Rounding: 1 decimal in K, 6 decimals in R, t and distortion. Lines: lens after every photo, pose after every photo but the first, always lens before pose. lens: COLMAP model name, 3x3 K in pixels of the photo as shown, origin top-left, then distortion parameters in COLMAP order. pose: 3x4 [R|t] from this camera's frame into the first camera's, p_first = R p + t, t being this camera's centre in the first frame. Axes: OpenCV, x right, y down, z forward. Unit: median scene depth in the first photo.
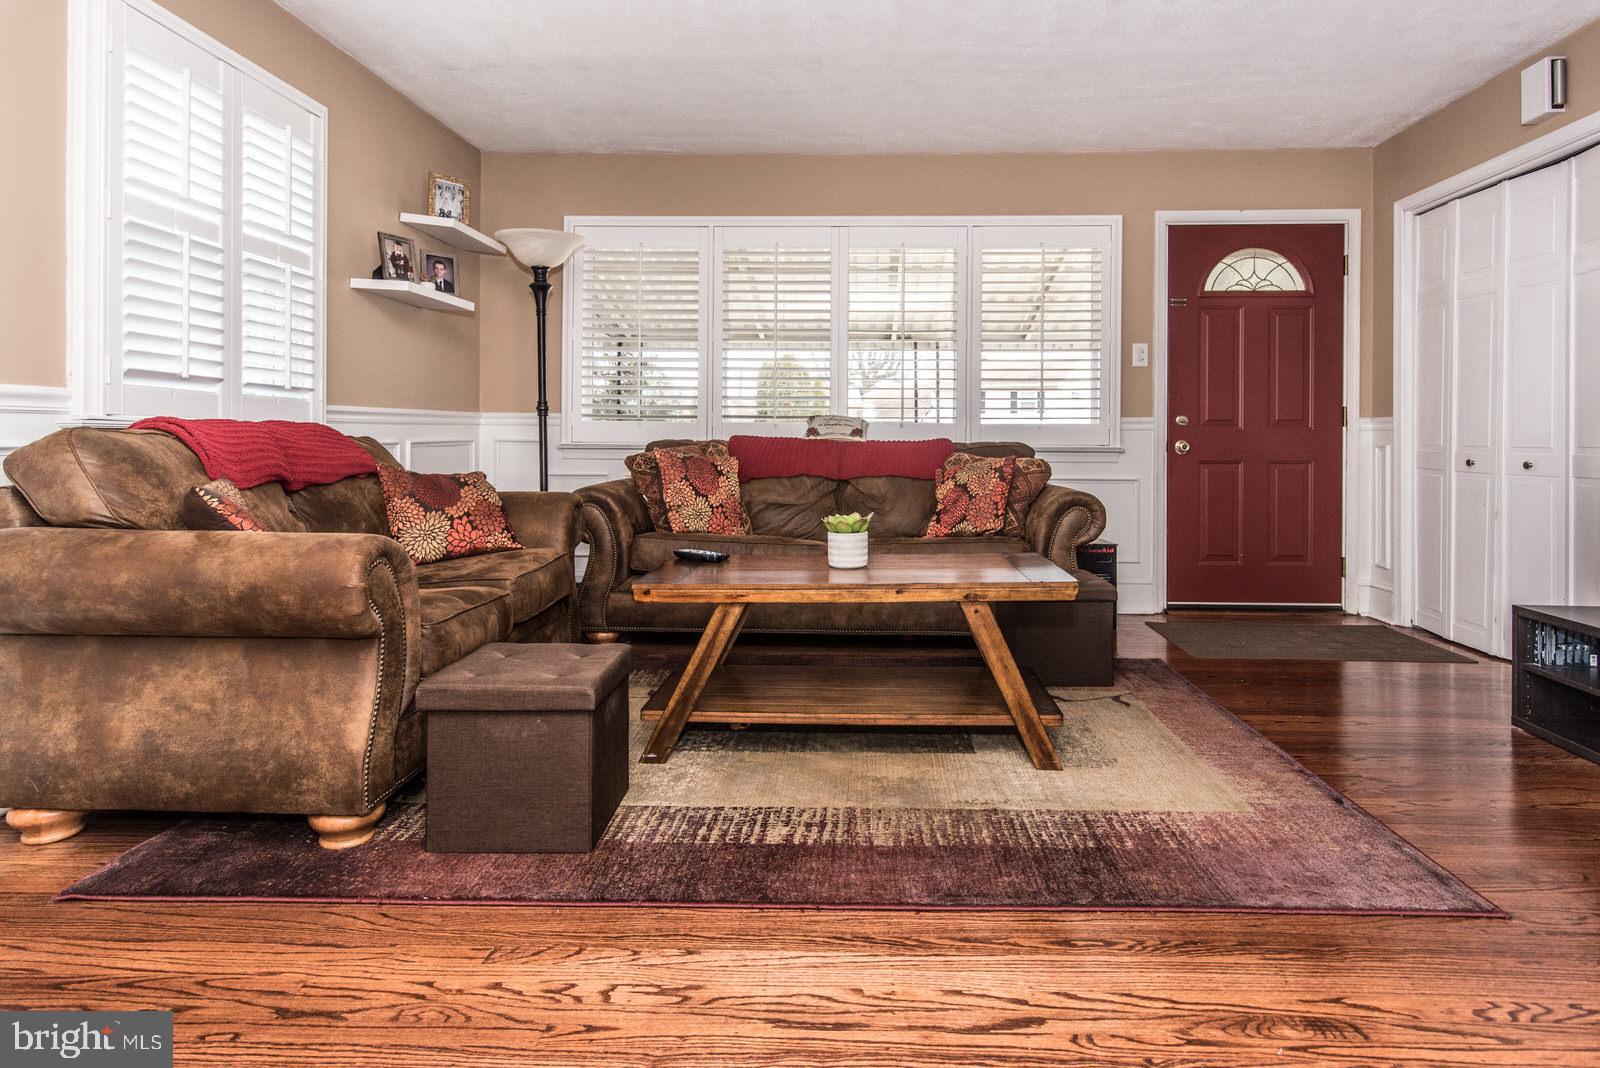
lens RADIAL K [[906.1, 0, 837.7], [0, 906.1, 436.8], [0, 0, 1]] dist [-0.001080, -0.000666]
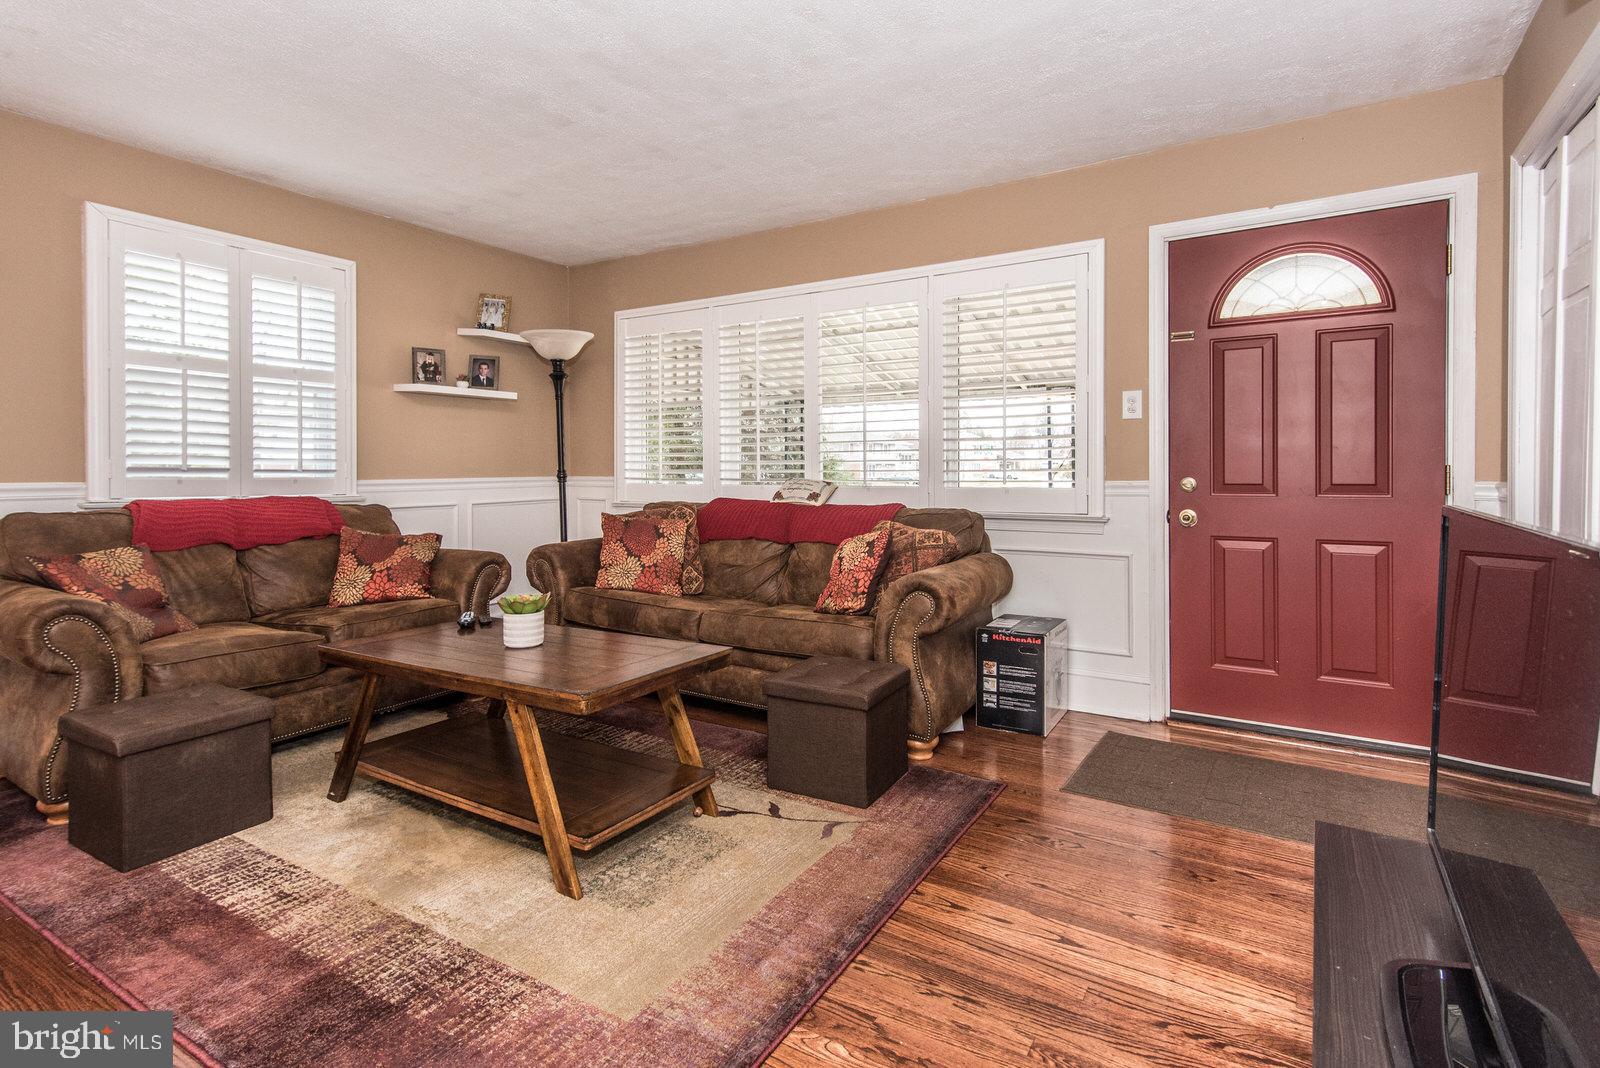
lens RADIAL K [[793.6, 0, 796.2], [0, 793.6, 472.4], [0, 0, 1]] dist [0.015822, -0.000187]
pose [[0.859041, -0.004676, -0.511885, 0.674749], [0.007497, 0.999966, 0.003447, -0.050988], [0.511851, -0.006799, 0.859047, 0.335538]]
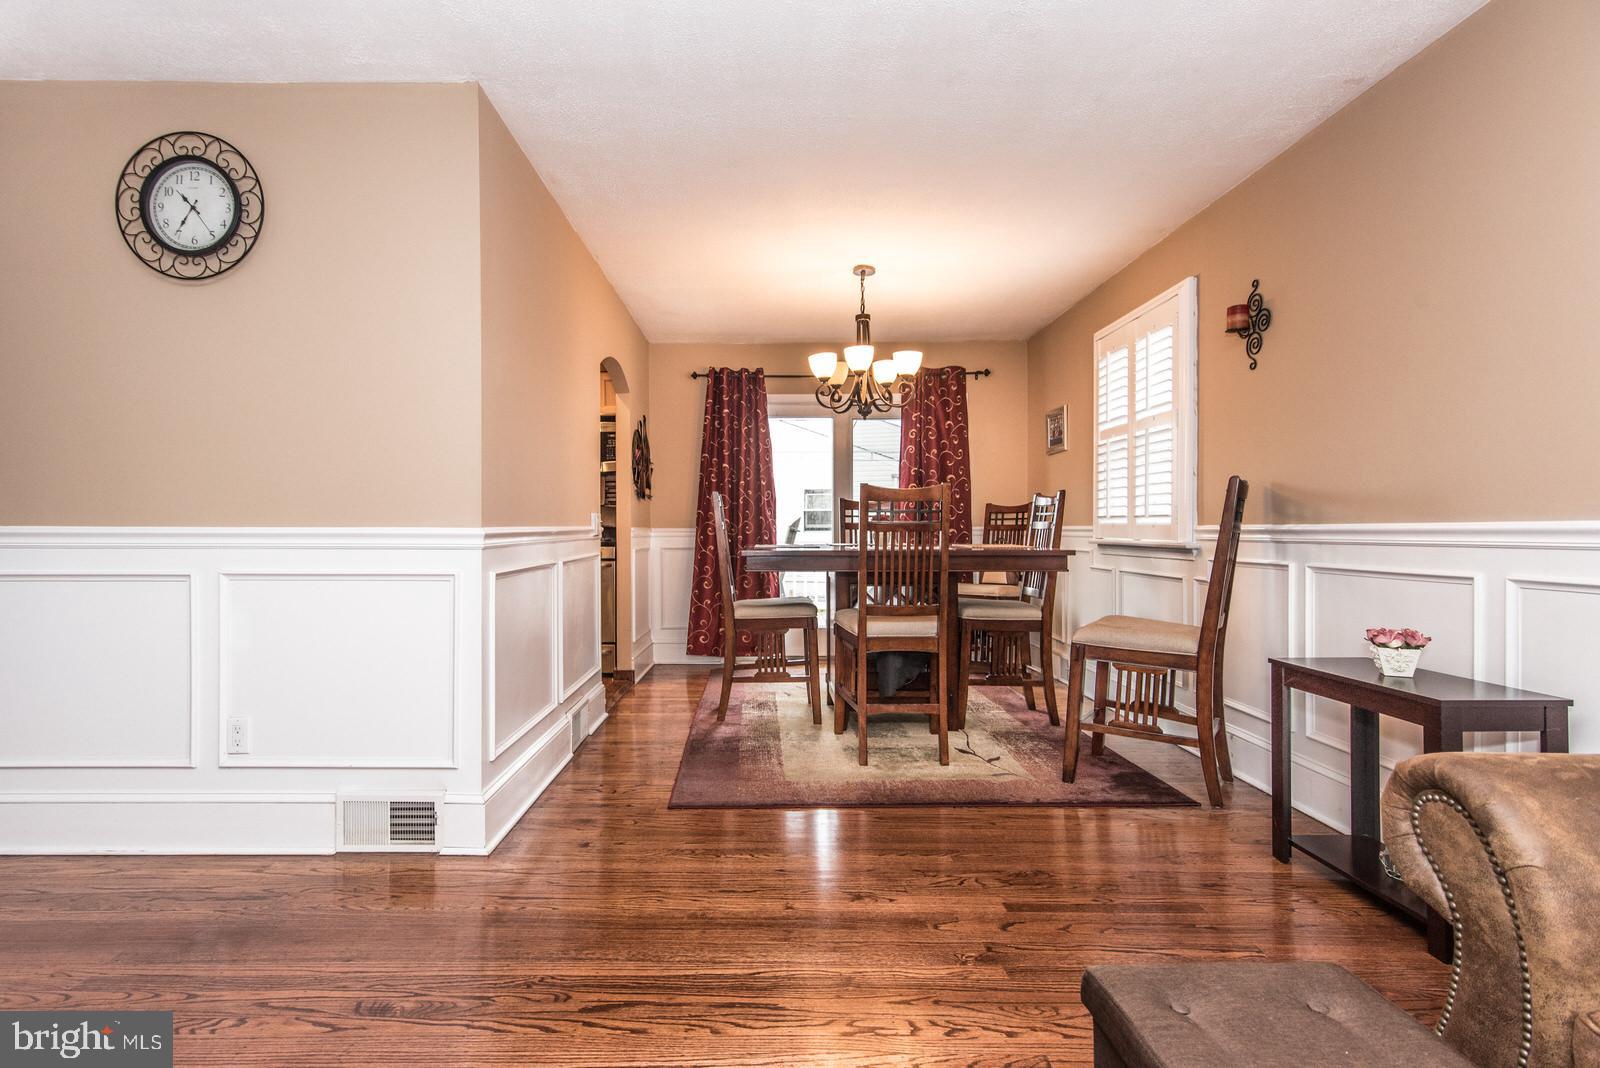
lens RADIAL K [[796.6, 0, 748.4], [0, 796.6, 535.0], [0, 0, 1]] dist [0.018262, 0.000262]
pose [[-0.999992, 0.000016, -0.004057, -0.009309], [0.000007, 0.999998, 0.002130, -0.033329], [0.004057, 0.002130, -0.999990, 1.006289]]
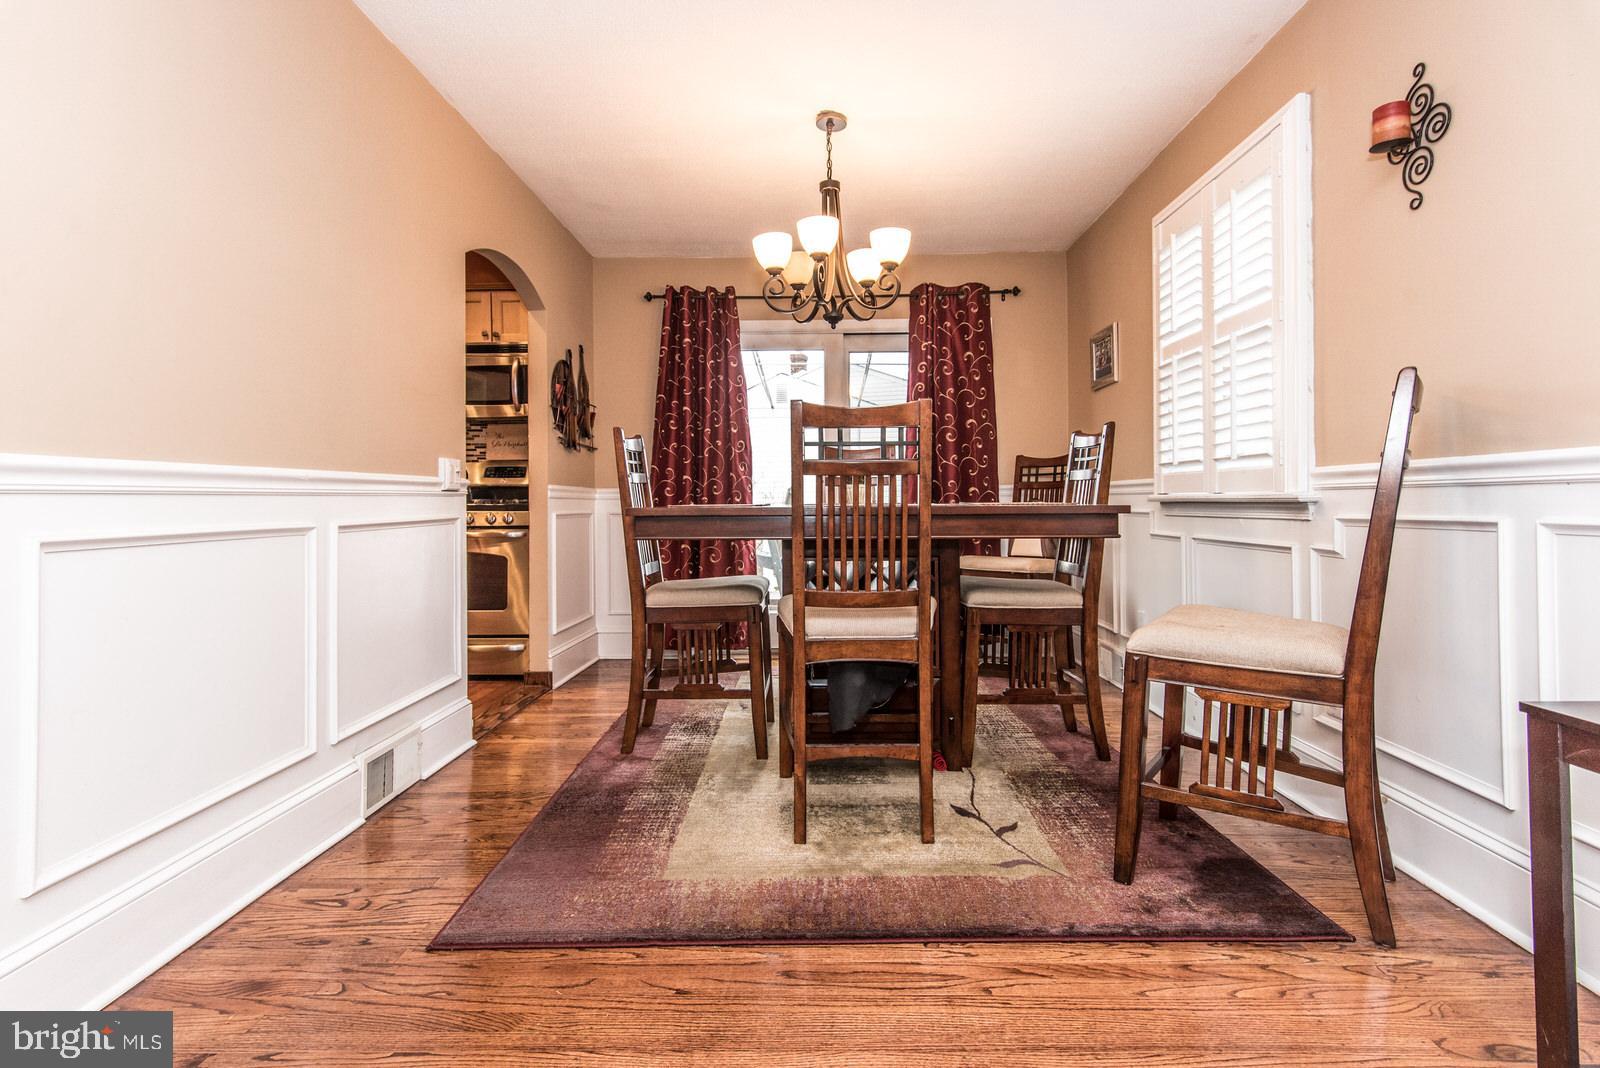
lens RADIAL K [[805.5, 0, 788.2], [0, 805.5, 496.5], [0, 0, 1]] dist [0.018709, -0.000298]
pose [[-0.999966, 0.004569, 0.006836, -0.164756], [0.004483, 0.999911, -0.012547, -0.009061], [-0.006893, -0.012516, -0.999898, 0.628507]]
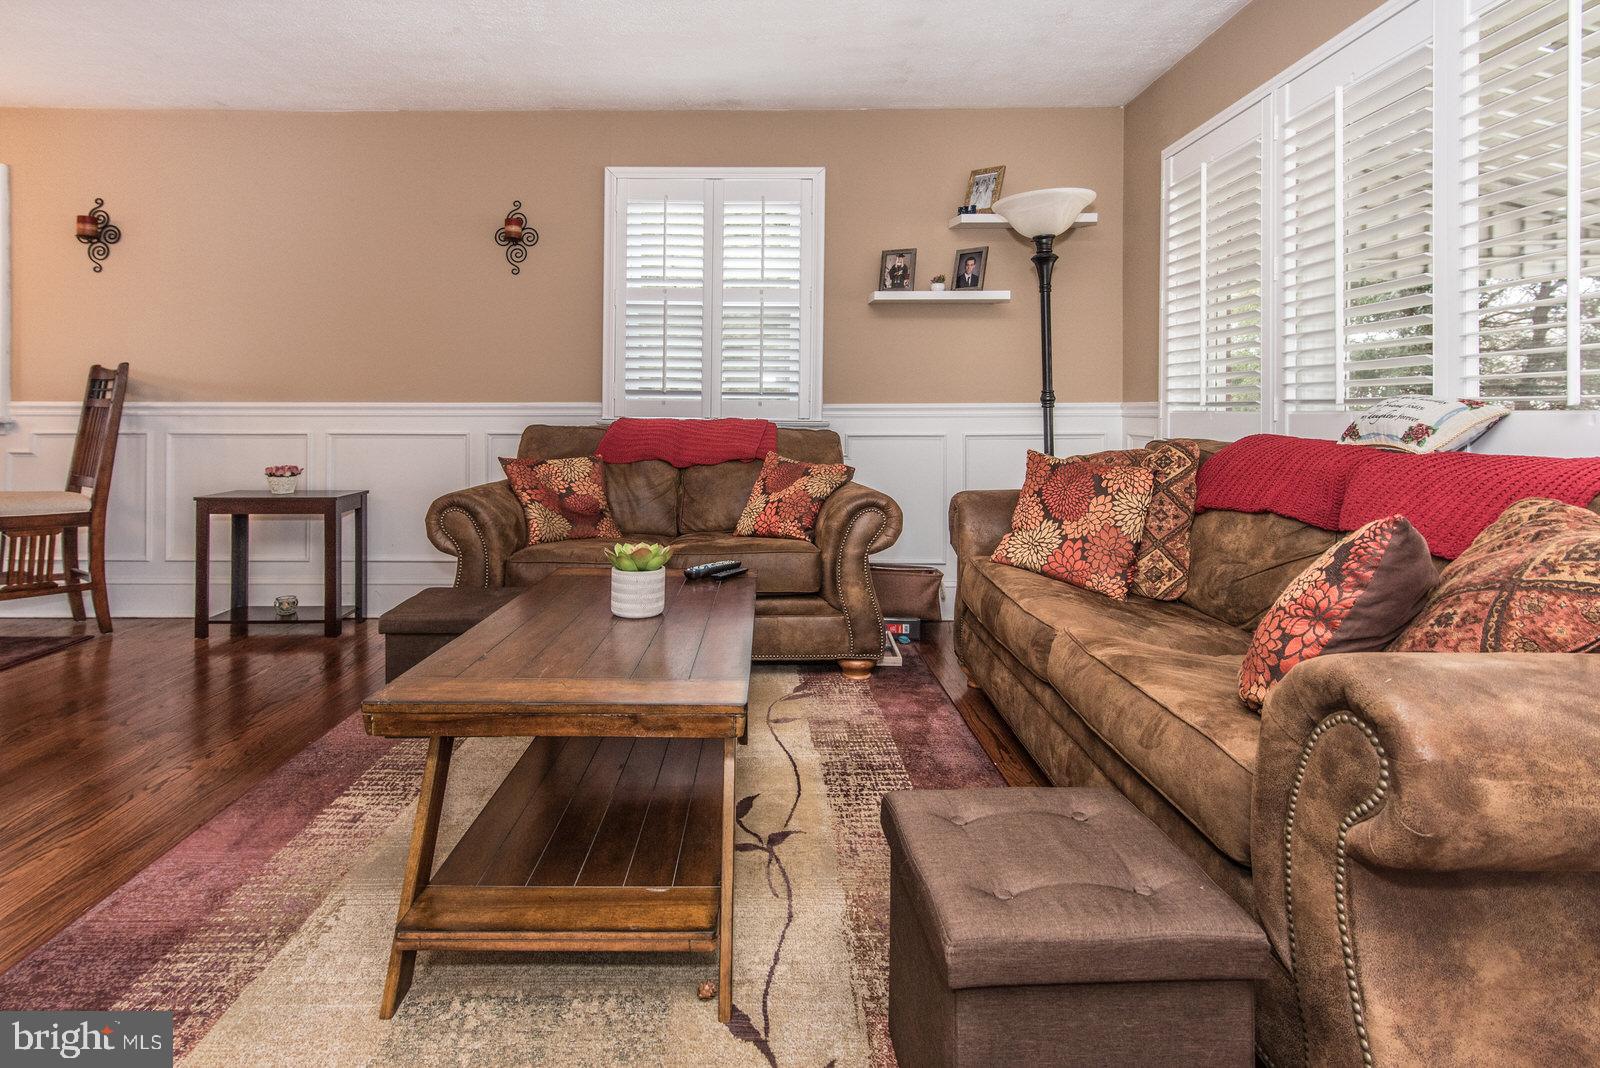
lens RADIAL K [[823.0, 0, 764.8], [0, 823.0, 414.9], [0, 0, 1]] dist [0.017502, -0.001159]
pose [[0.013659, -0.002215, -0.999904, 0.631486], [0.001918, 0.999996, -0.002189, -0.019755], [0.999905, -0.001888, 0.013663, 0.986161]]
